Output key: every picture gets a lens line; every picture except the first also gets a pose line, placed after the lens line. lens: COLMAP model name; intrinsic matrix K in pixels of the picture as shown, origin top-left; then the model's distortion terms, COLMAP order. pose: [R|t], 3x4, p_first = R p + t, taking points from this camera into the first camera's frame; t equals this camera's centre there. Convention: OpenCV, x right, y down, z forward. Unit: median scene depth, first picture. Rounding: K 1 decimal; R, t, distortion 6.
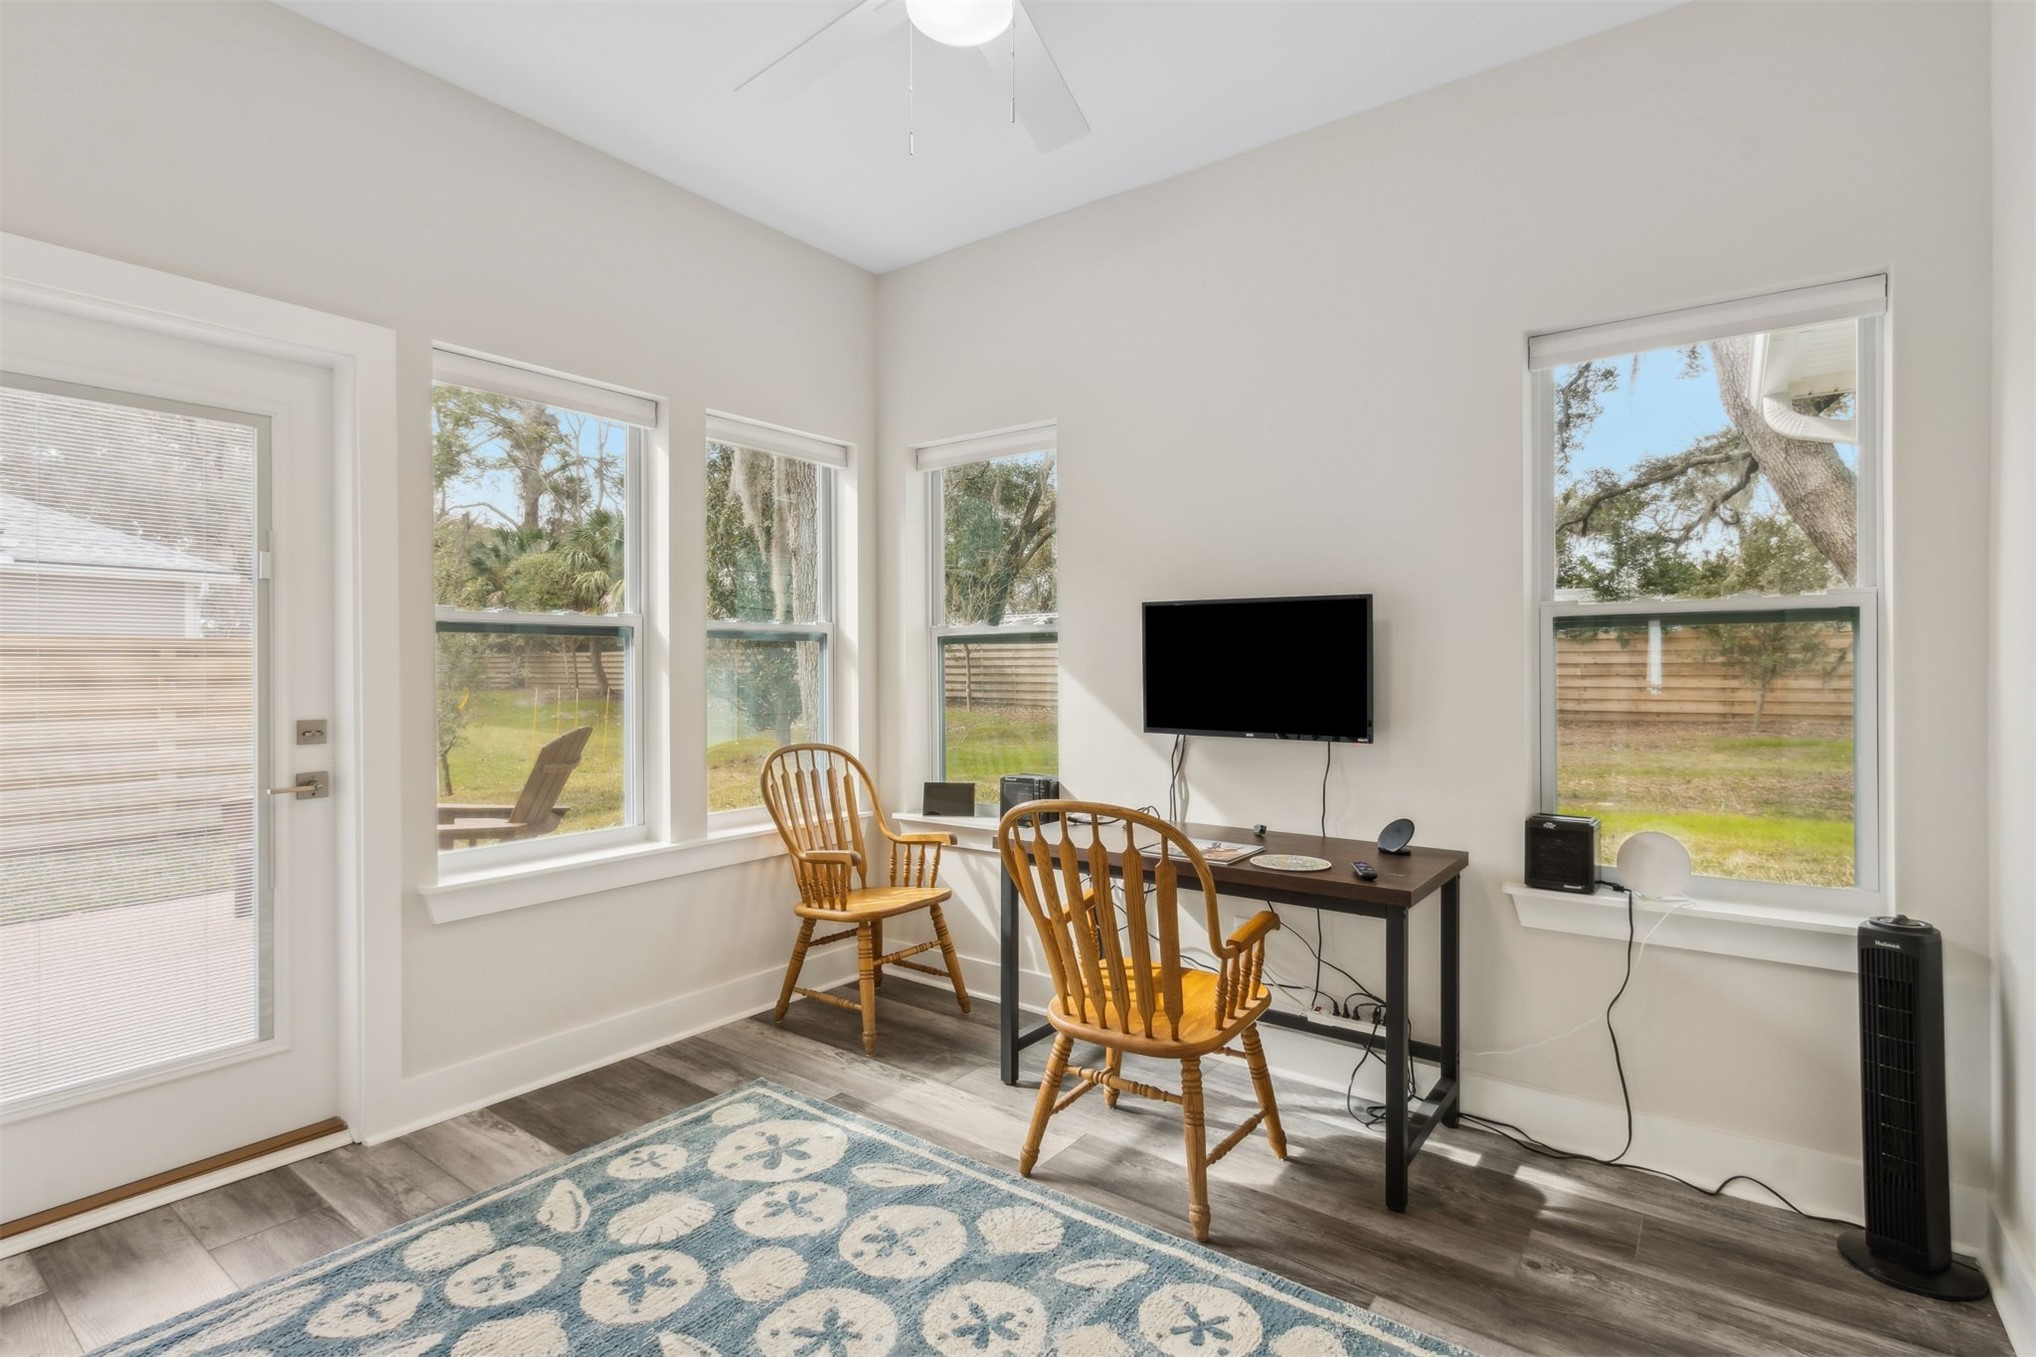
lens RADIAL K [[948.6, 0, 1016.7], [0, 948.6, 677.2], [0, 0, 1]] dist [0.000107, 0.000161]
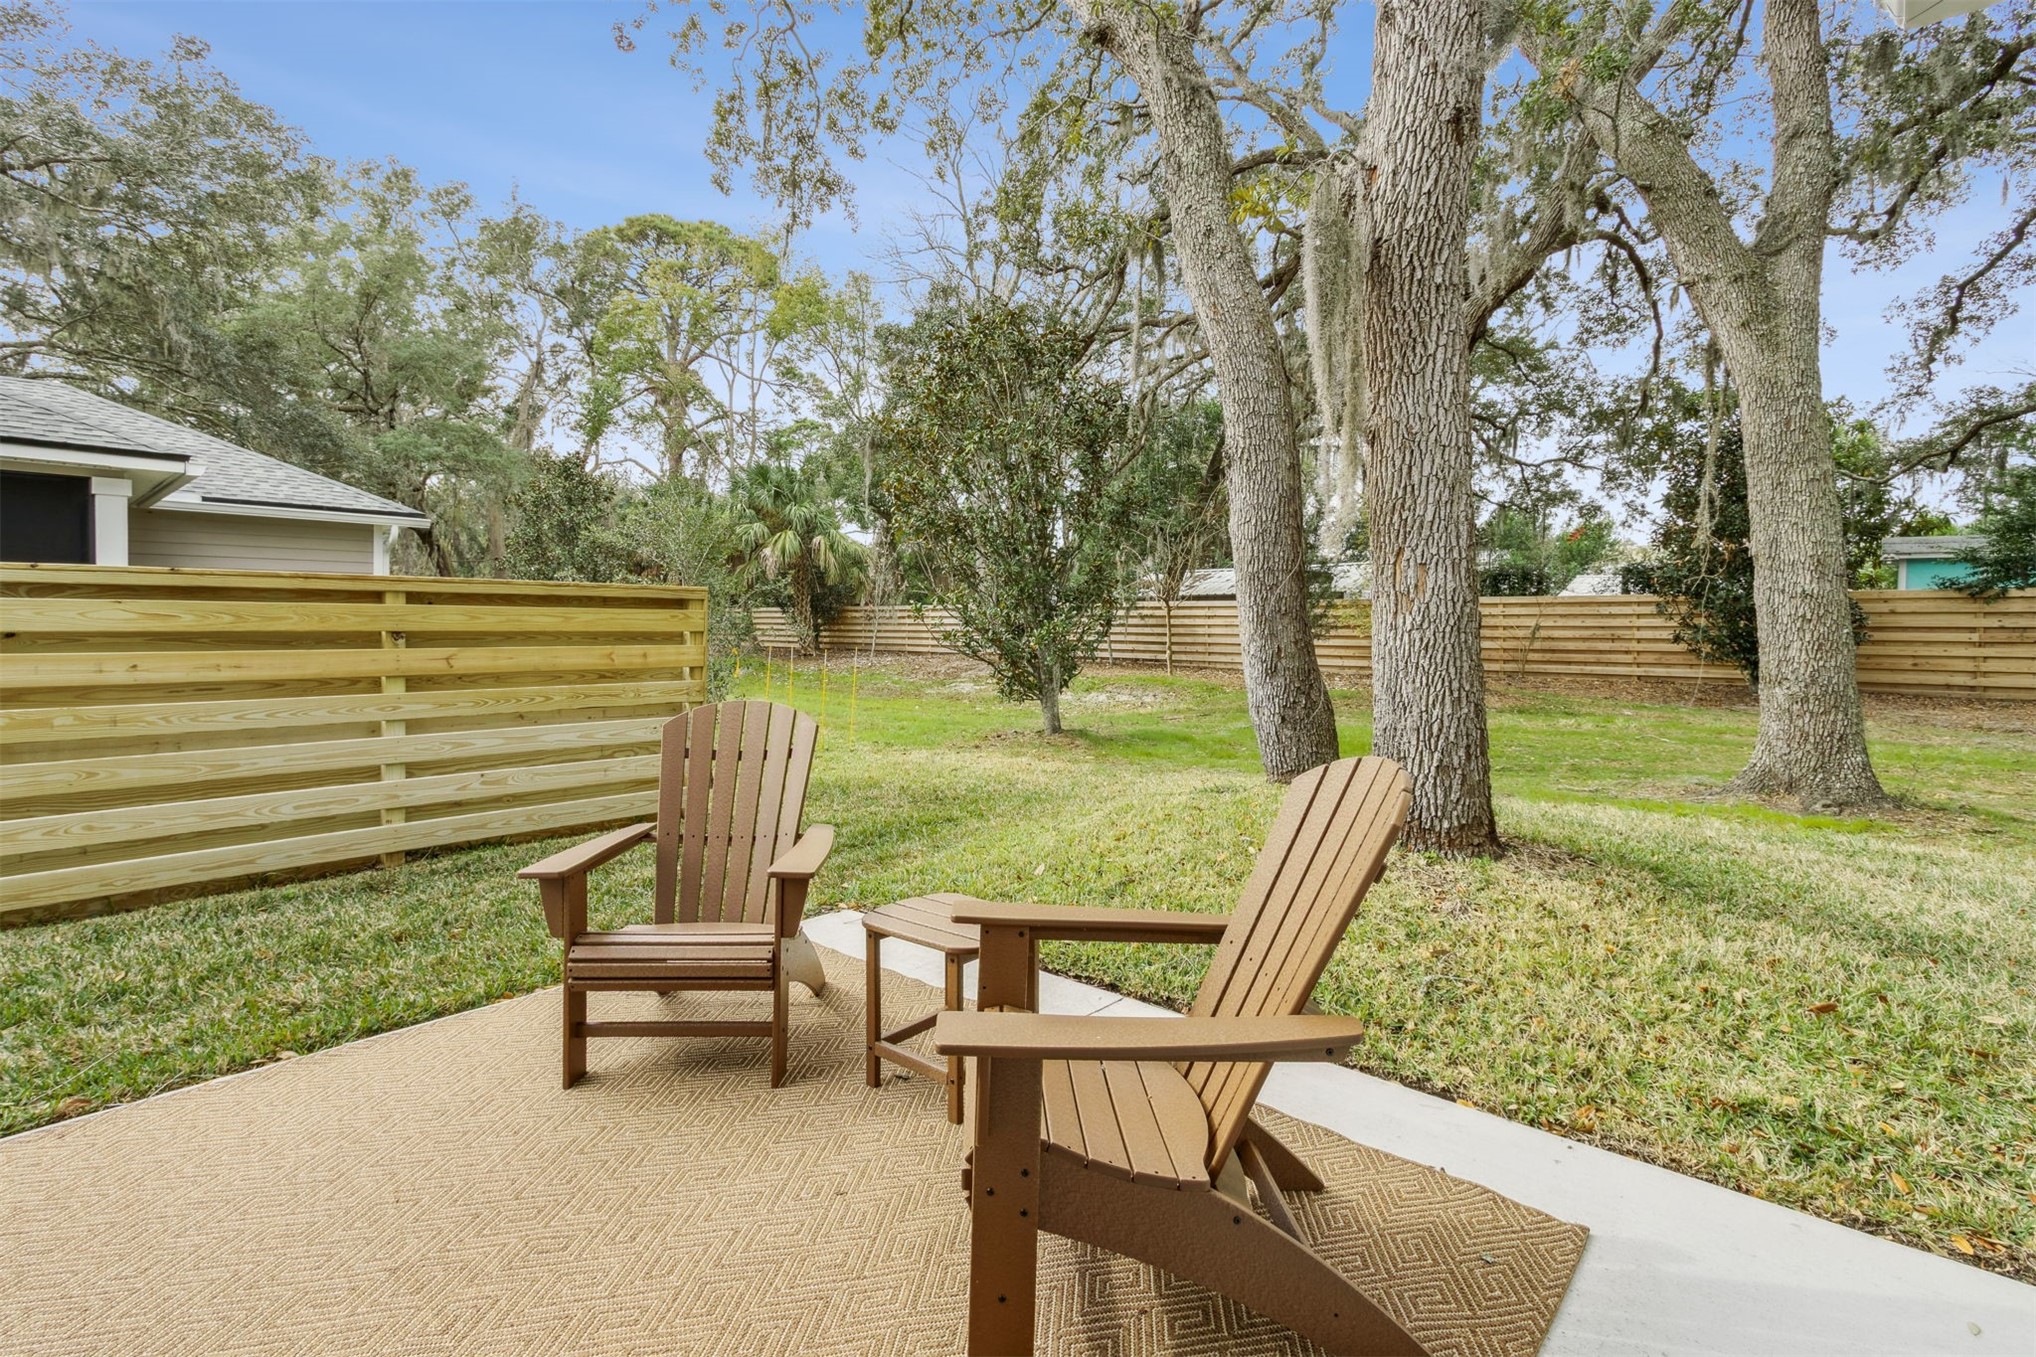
lens RADIAL K [[948.6, 0, 1022.5], [0, 948.6, 639.9], [0, 0, 1]] dist [0.000107, 0.000161]
pose [[0.994738, 0.009136, -0.102044, -0.105797], [-0.008750, 0.999953, 0.004230, -0.000254], [0.102078, -0.003315, 0.994771, 0.102216]]
